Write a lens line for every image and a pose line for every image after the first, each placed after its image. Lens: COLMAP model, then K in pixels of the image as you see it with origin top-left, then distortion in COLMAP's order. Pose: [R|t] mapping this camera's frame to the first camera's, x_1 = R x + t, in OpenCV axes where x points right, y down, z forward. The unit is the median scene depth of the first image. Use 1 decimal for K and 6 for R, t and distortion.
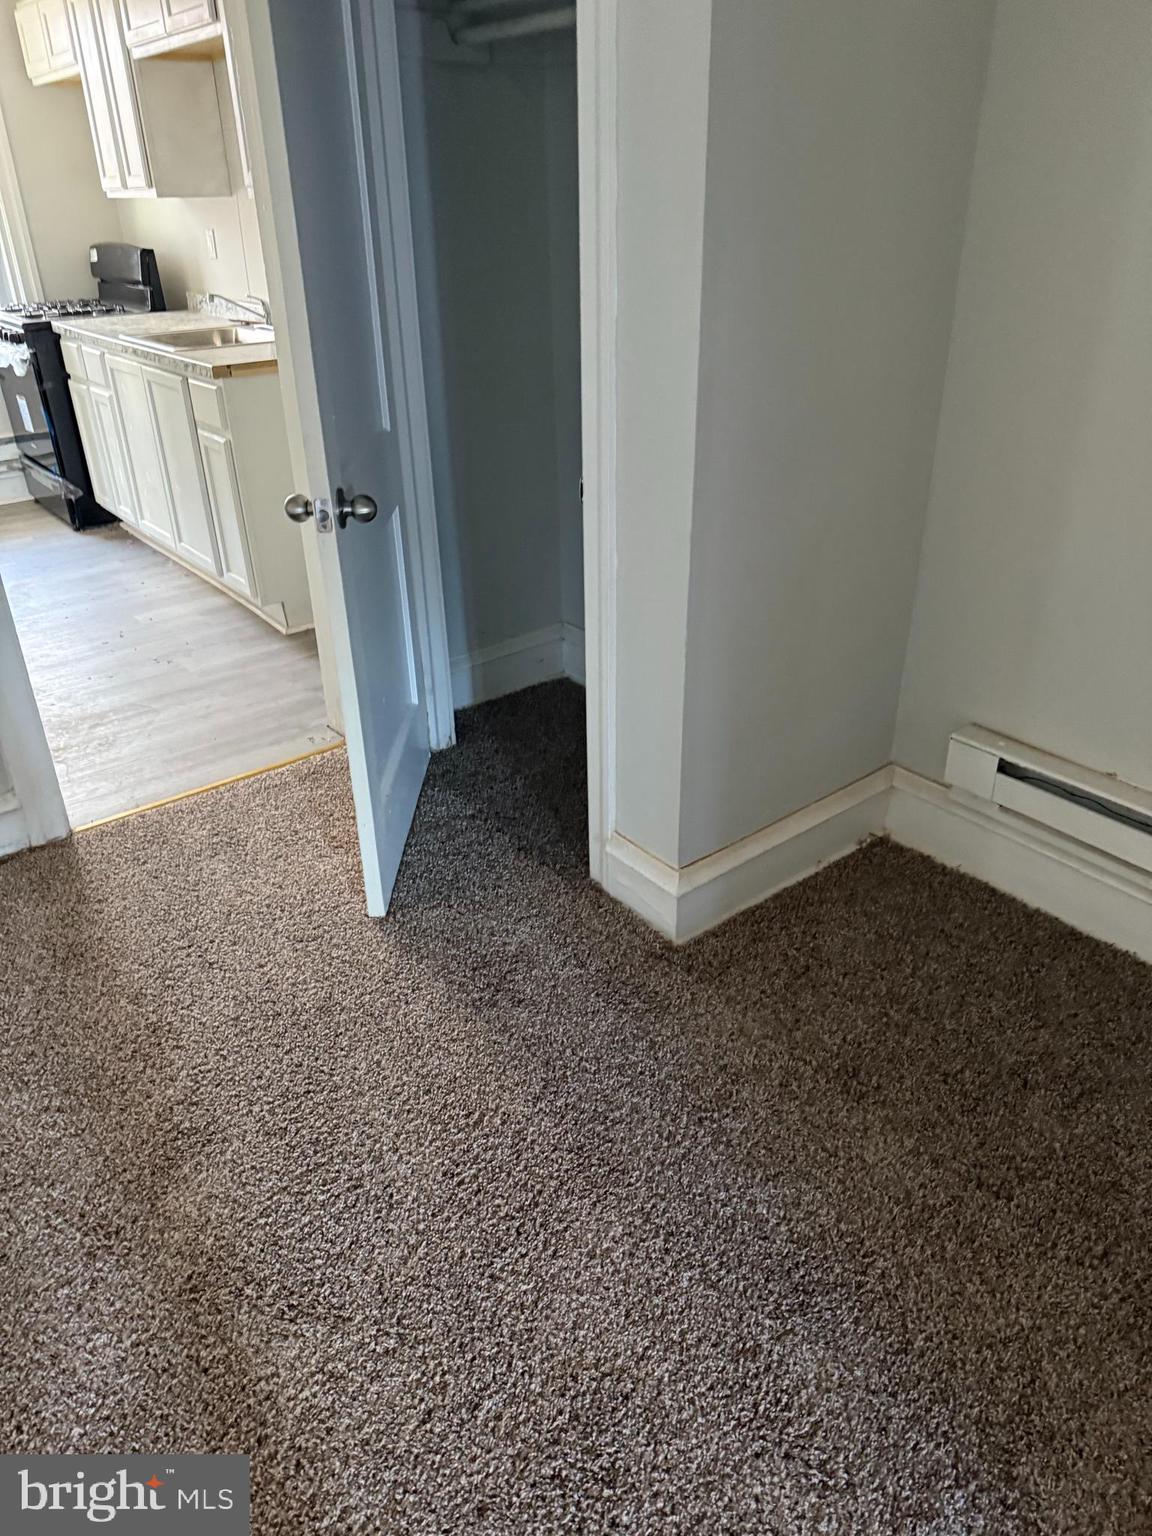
lens RADIAL K [[1049.0, 0, 576.0], [0, 1049.0, 768.0], [0, 0, 1]] dist [-0.020436, -0.005987]
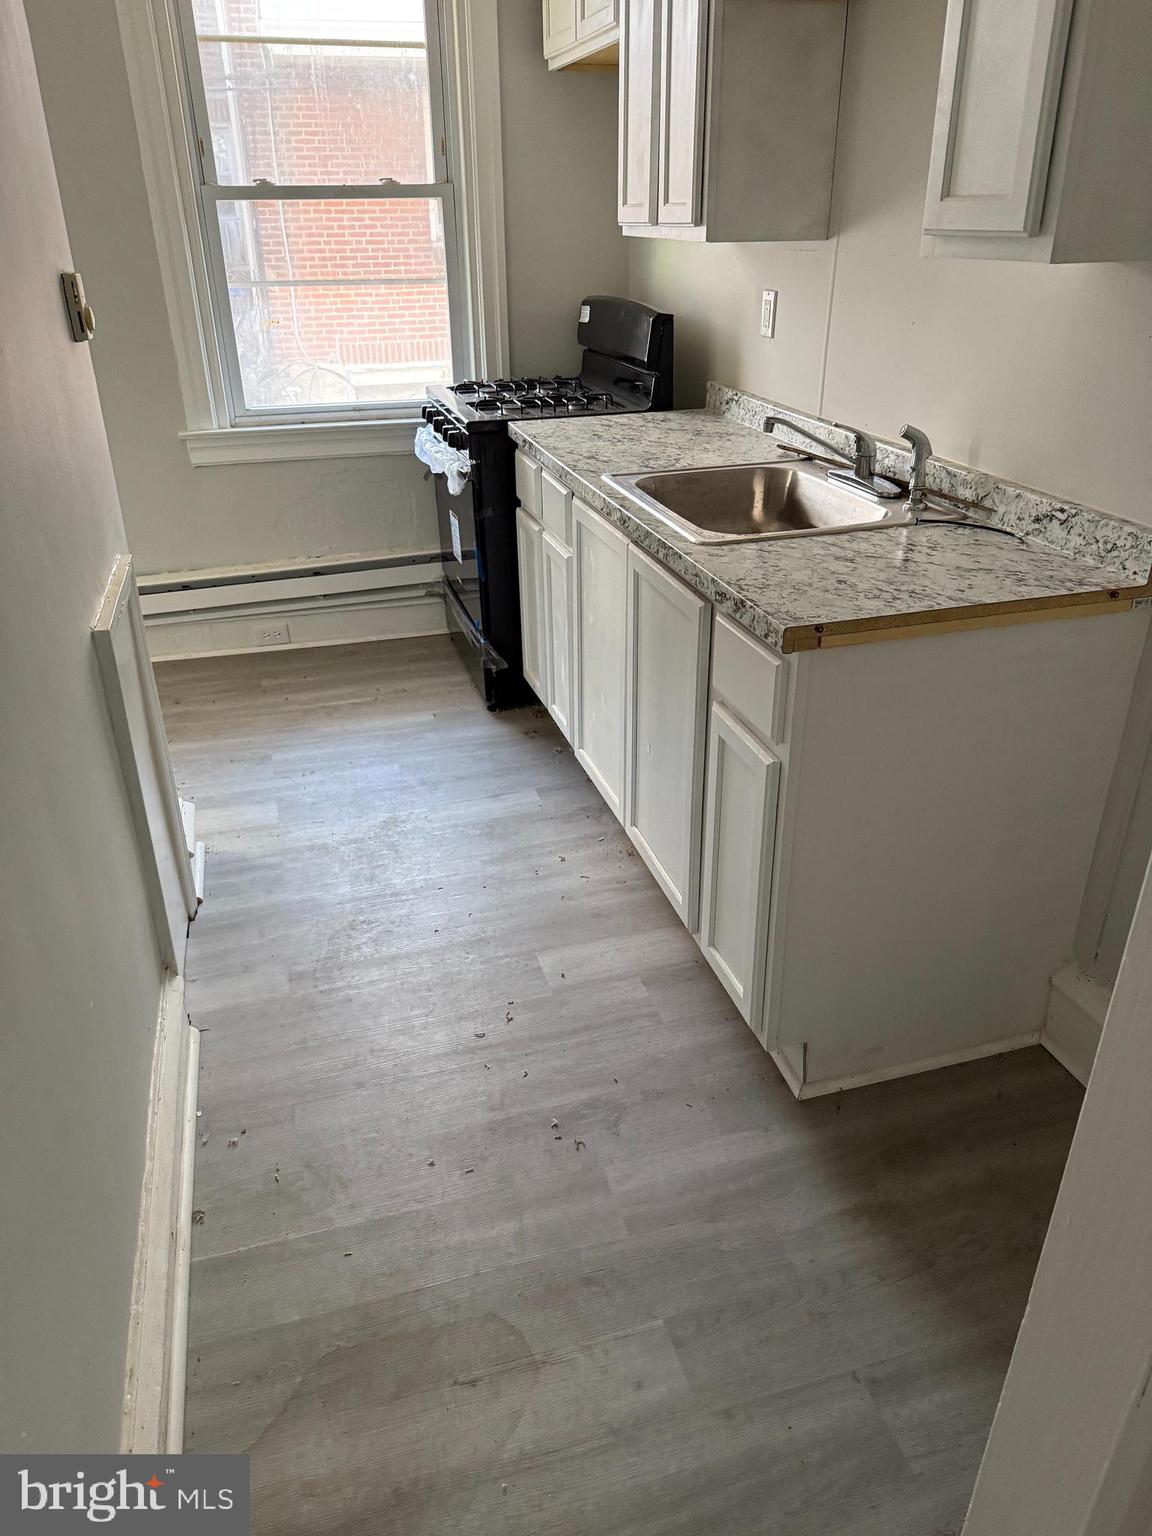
lens RADIAL K [[1049.0, 0, 576.0], [0, 1049.0, 768.0], [0, 0, 1]] dist [-0.020436, -0.005987]
pose [[0.919780, 0.182602, -0.347363, -0.191859], [-0.188281, 0.981957, 0.017649, -0.230610], [0.344319, 0.049169, 0.937564, 0.396717]]
